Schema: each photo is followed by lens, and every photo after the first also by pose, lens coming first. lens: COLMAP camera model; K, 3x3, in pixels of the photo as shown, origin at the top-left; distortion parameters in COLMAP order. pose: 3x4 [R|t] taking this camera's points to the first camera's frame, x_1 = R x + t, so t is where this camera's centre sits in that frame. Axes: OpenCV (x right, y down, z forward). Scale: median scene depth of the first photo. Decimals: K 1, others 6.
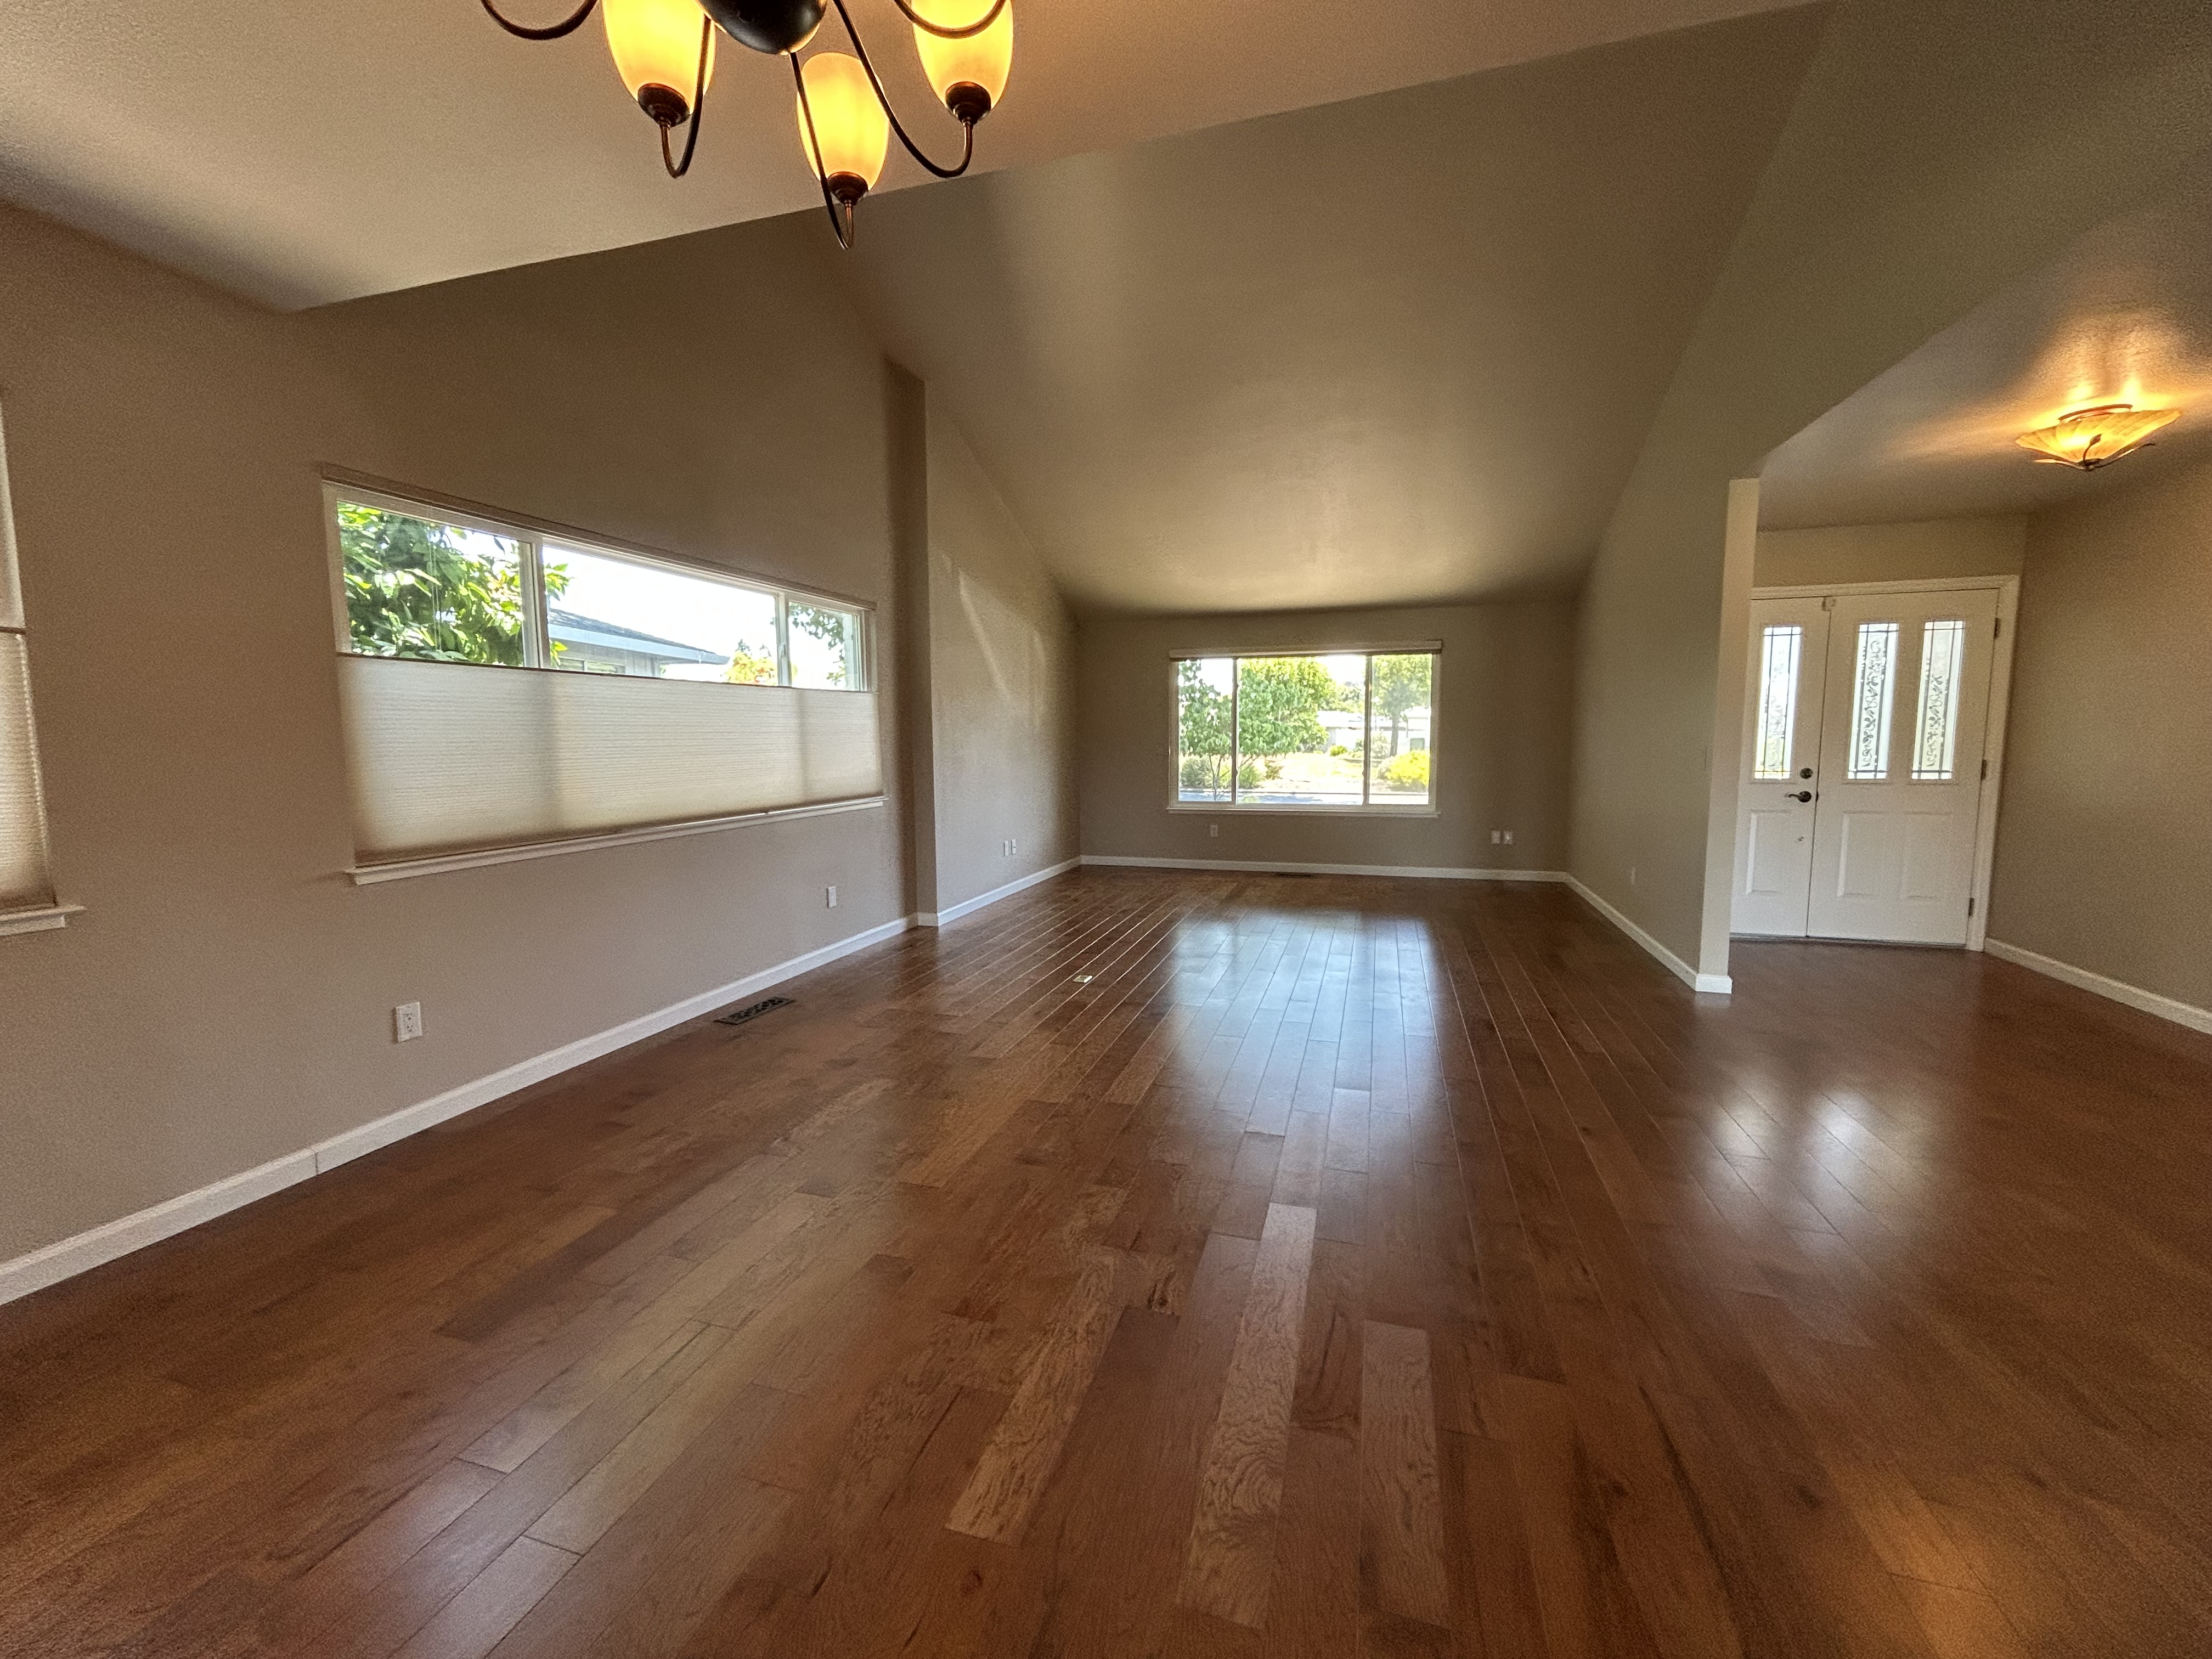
lens RADIAL K [[898.6, 0, 1102.1], [0, 898.6, 822.3], [0, 0, 1]] dist [-0.001652, 0.000076]
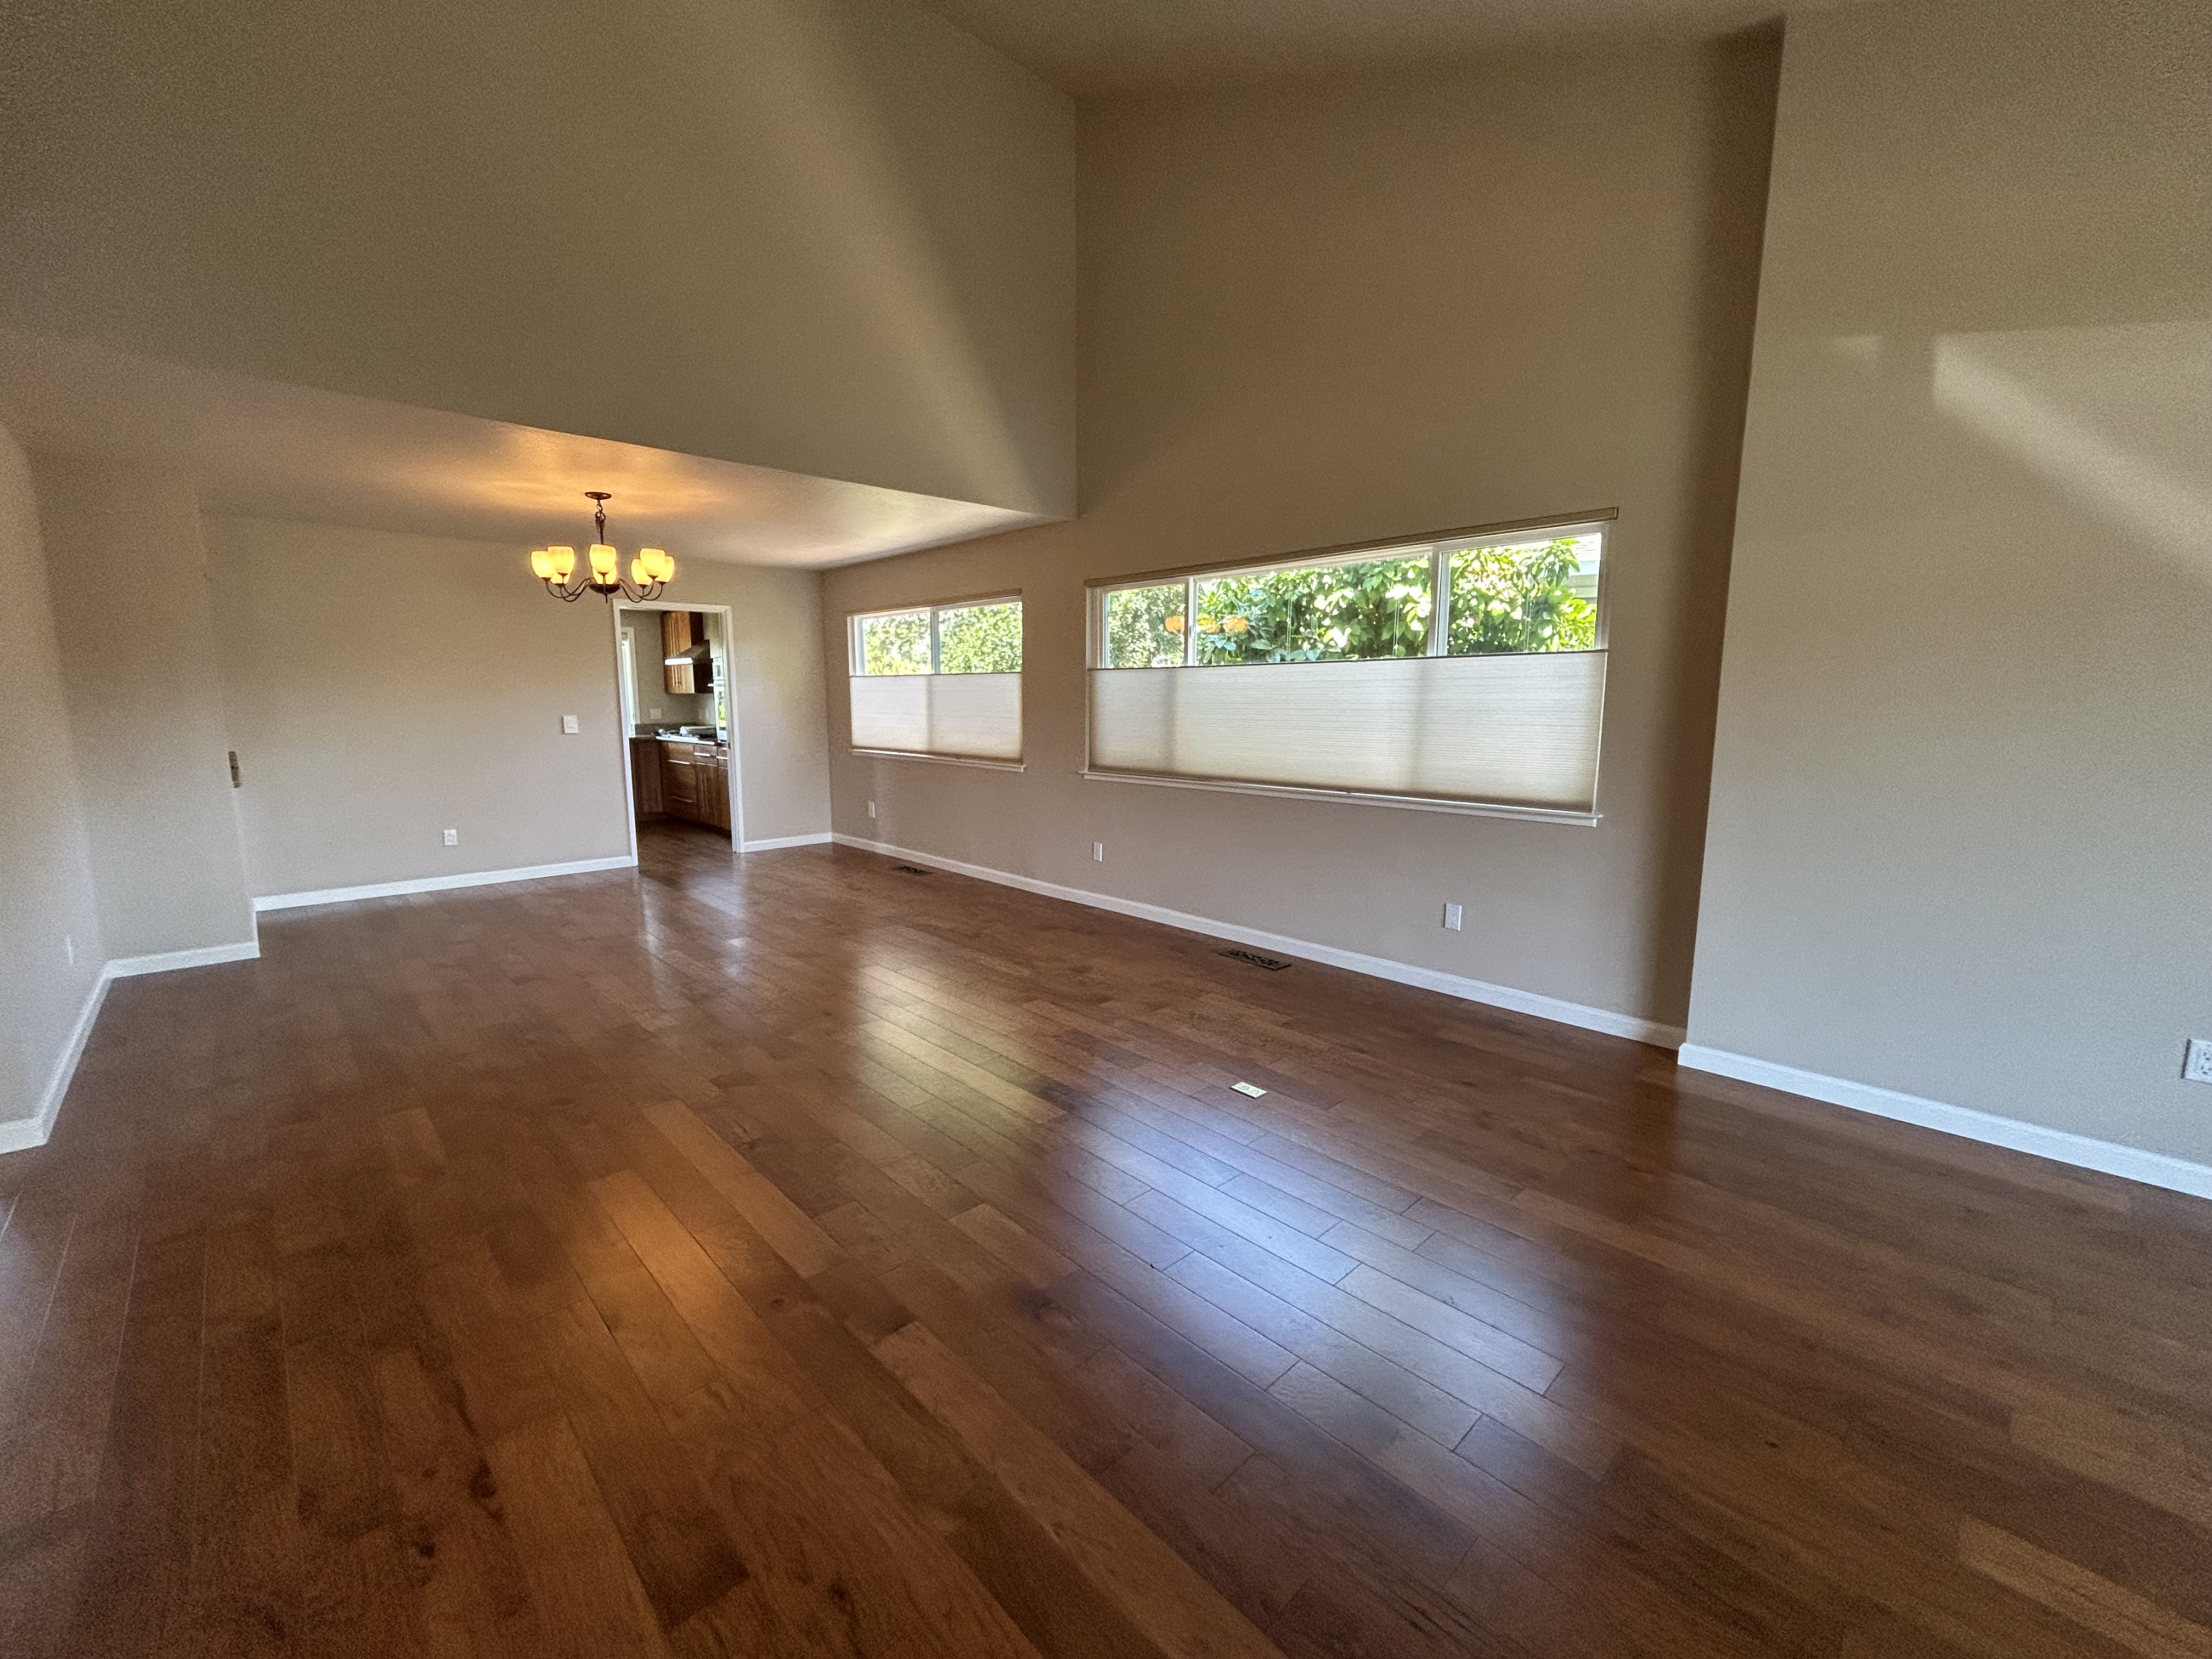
lens RADIAL K [[898.6, 0, 1102.1], [0, 898.6, 822.3], [0, 0, 1]] dist [-0.001652, 0.000076]
pose [[-0.488735, 0.122790, -0.863748, 0.782153], [-0.084645, 0.978701, 0.187027, -0.180591], [0.868316, 0.164518, -0.467932, 1.605972]]
